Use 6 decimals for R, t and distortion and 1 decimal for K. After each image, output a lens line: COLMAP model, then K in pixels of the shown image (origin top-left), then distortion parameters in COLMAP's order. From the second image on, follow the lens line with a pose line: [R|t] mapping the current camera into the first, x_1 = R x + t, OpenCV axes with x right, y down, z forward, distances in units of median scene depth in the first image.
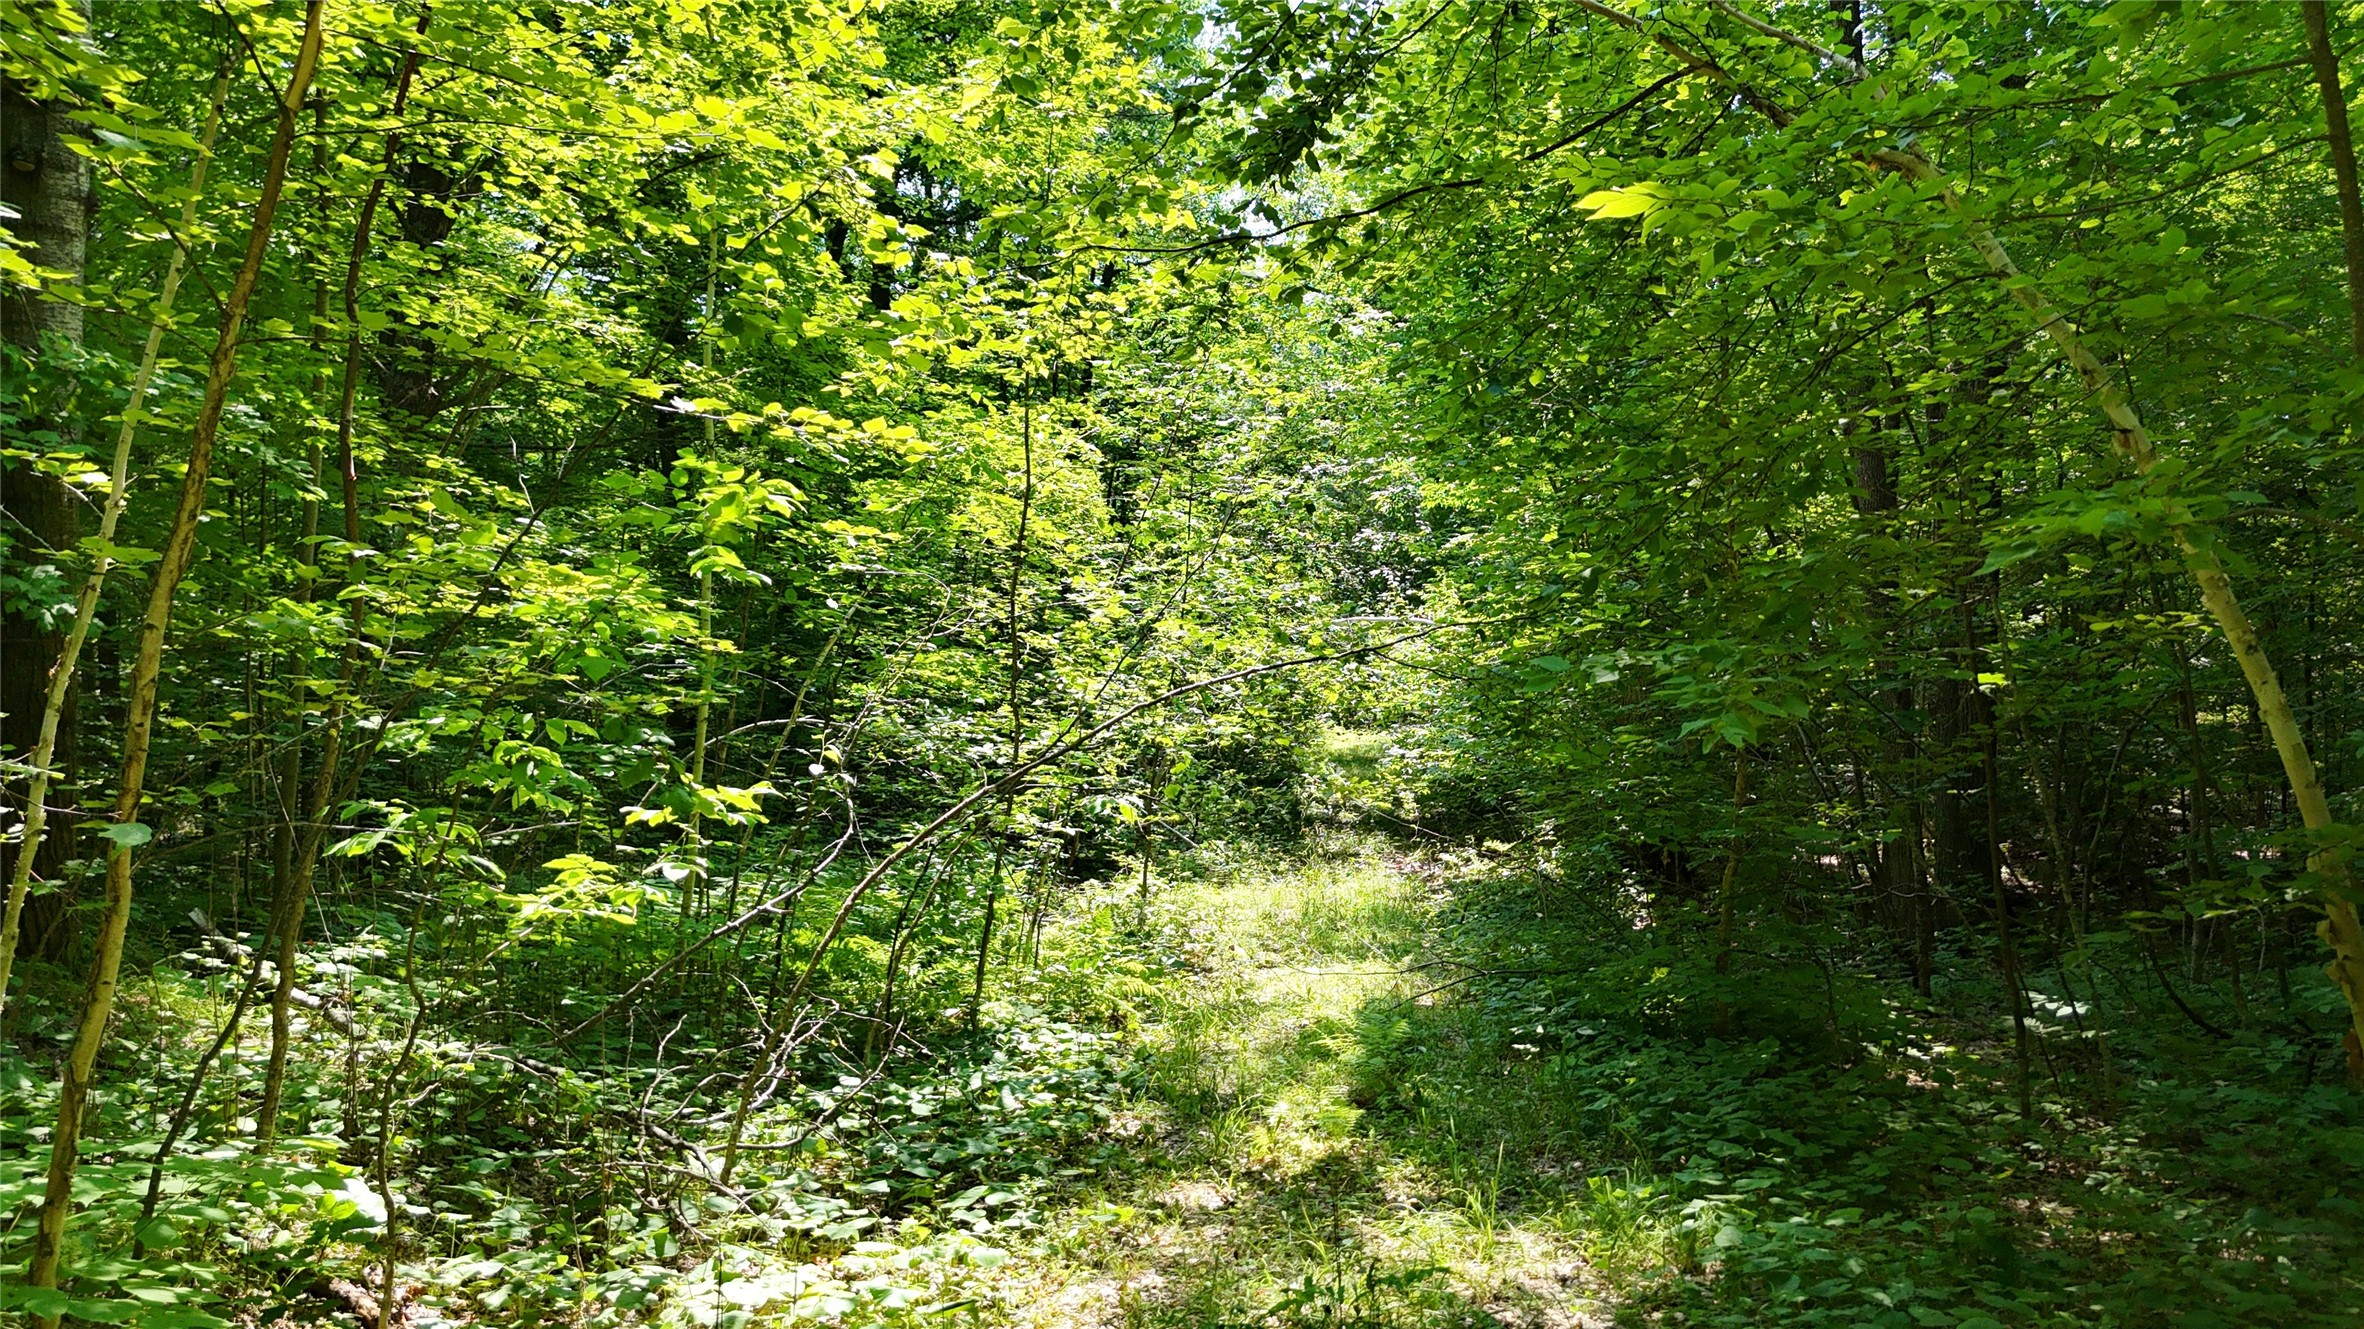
lens RADIAL K [[1749.4, 0, 1189.3], [0, 1749.4, 665.7], [0, 0, 1]] dist [0.078719, -0.079449]
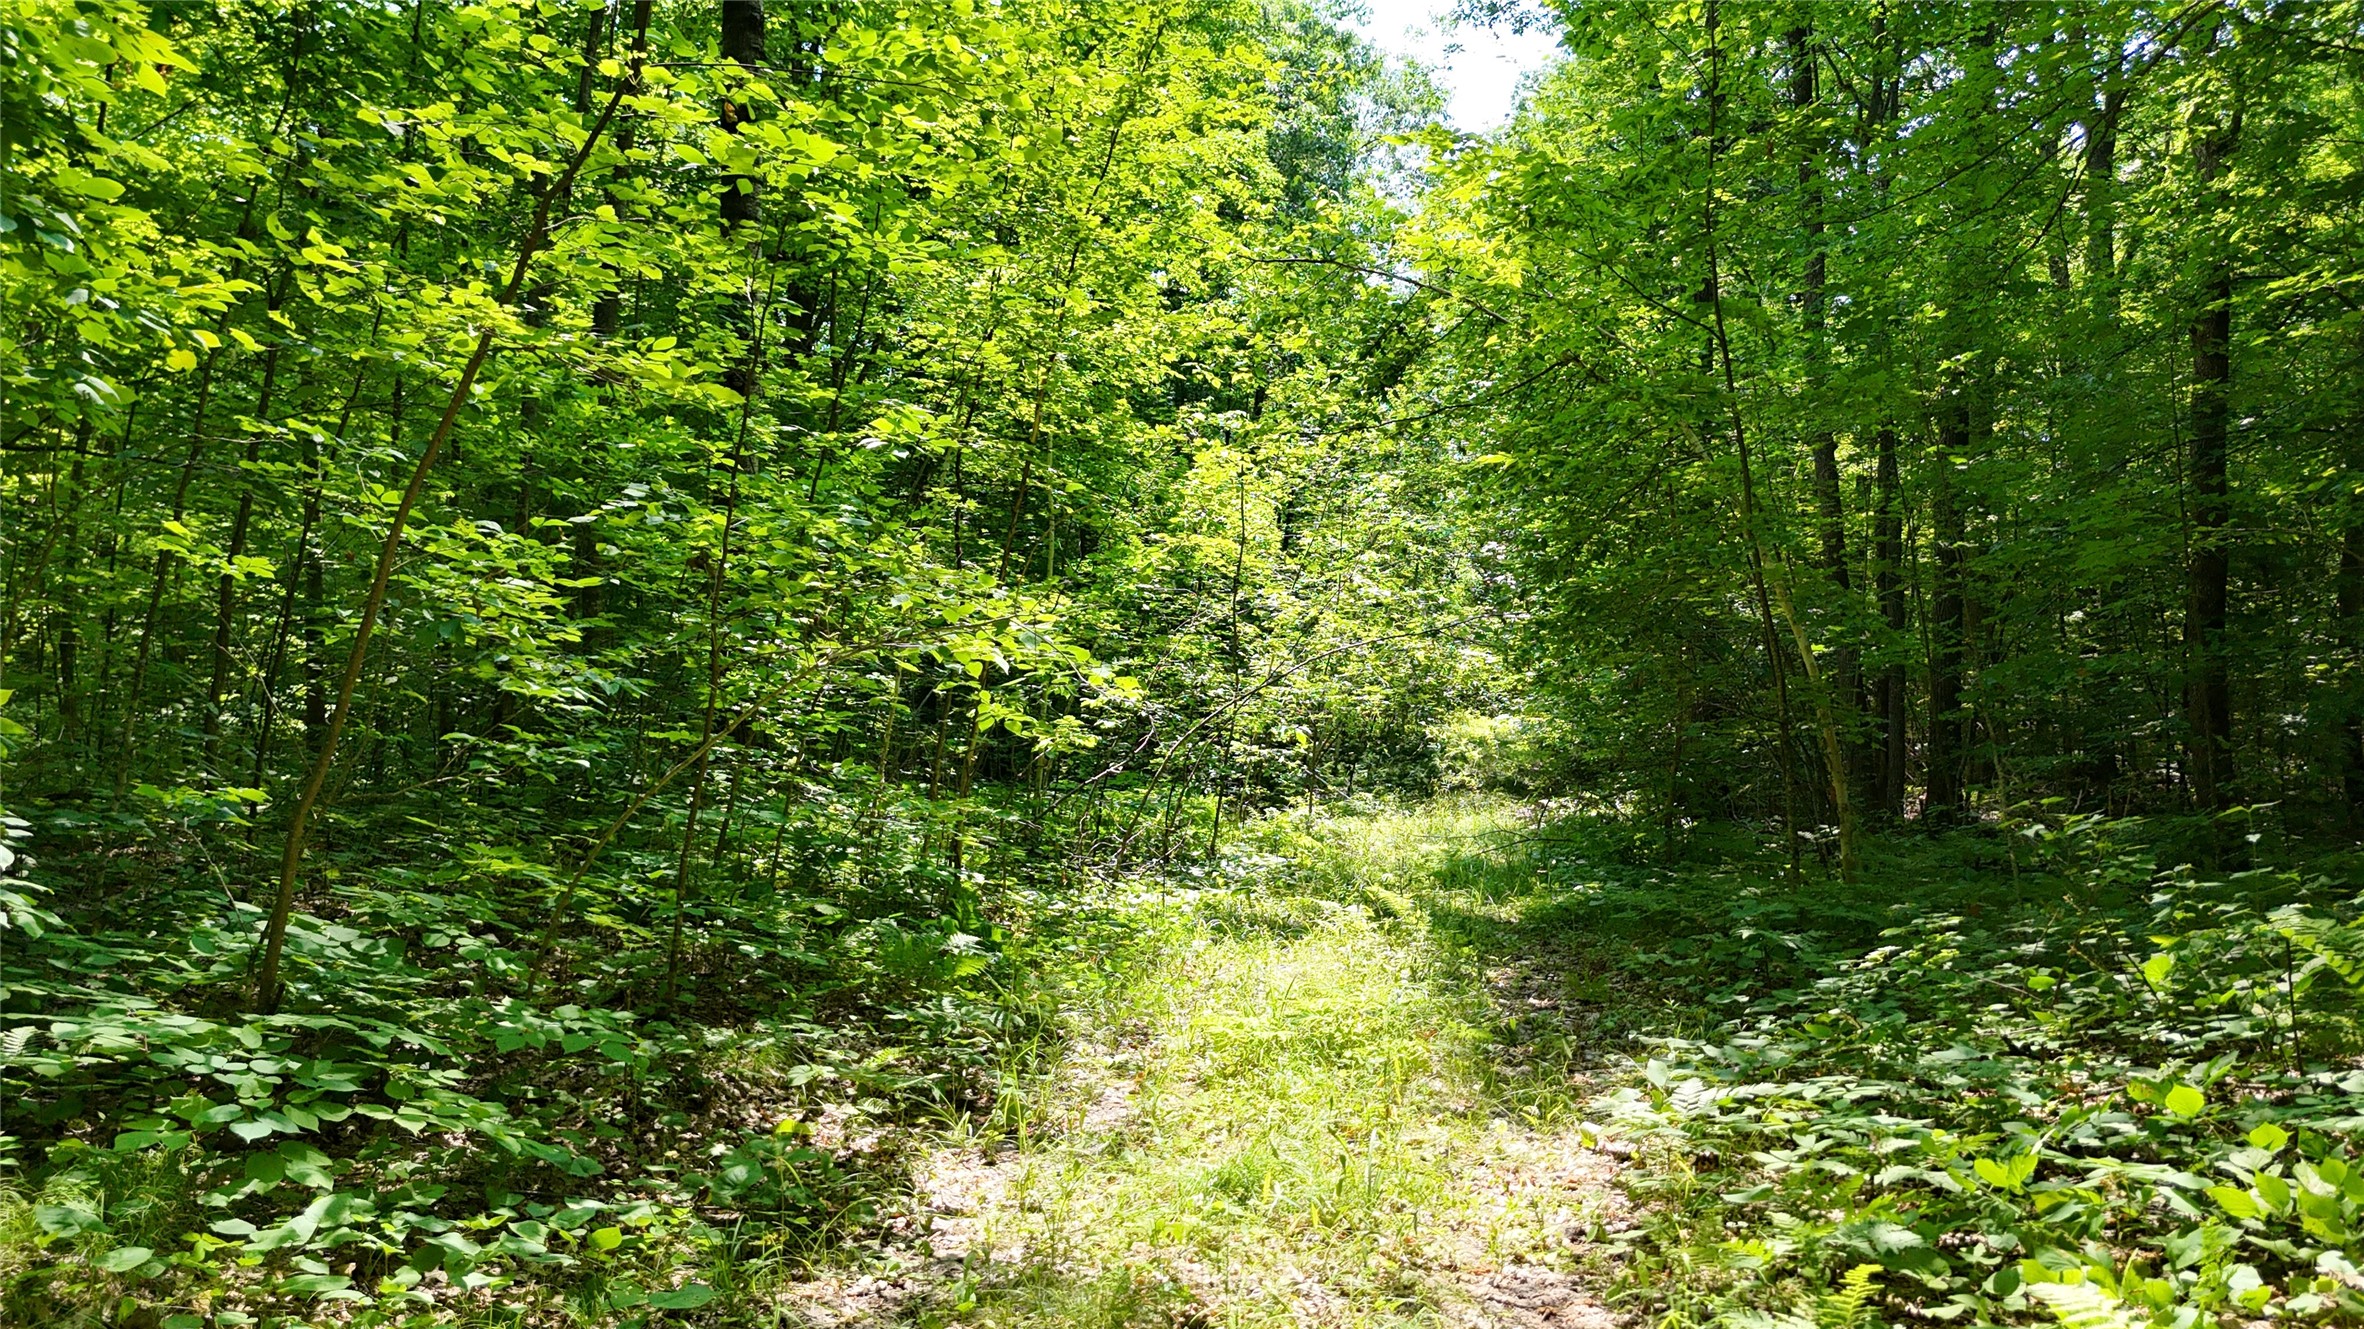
lens RADIAL K [[1749.4, 0, 1189.3], [0, 1749.4, 665.7], [0, 0, 1]] dist [0.078719, -0.079449]
pose [[0.996064, -0.011607, -0.087878, 0.001056], [0.011313, 0.999929, -0.003839, 0.013738], [0.087917, 0.002830, 0.996124, -0.333735]]
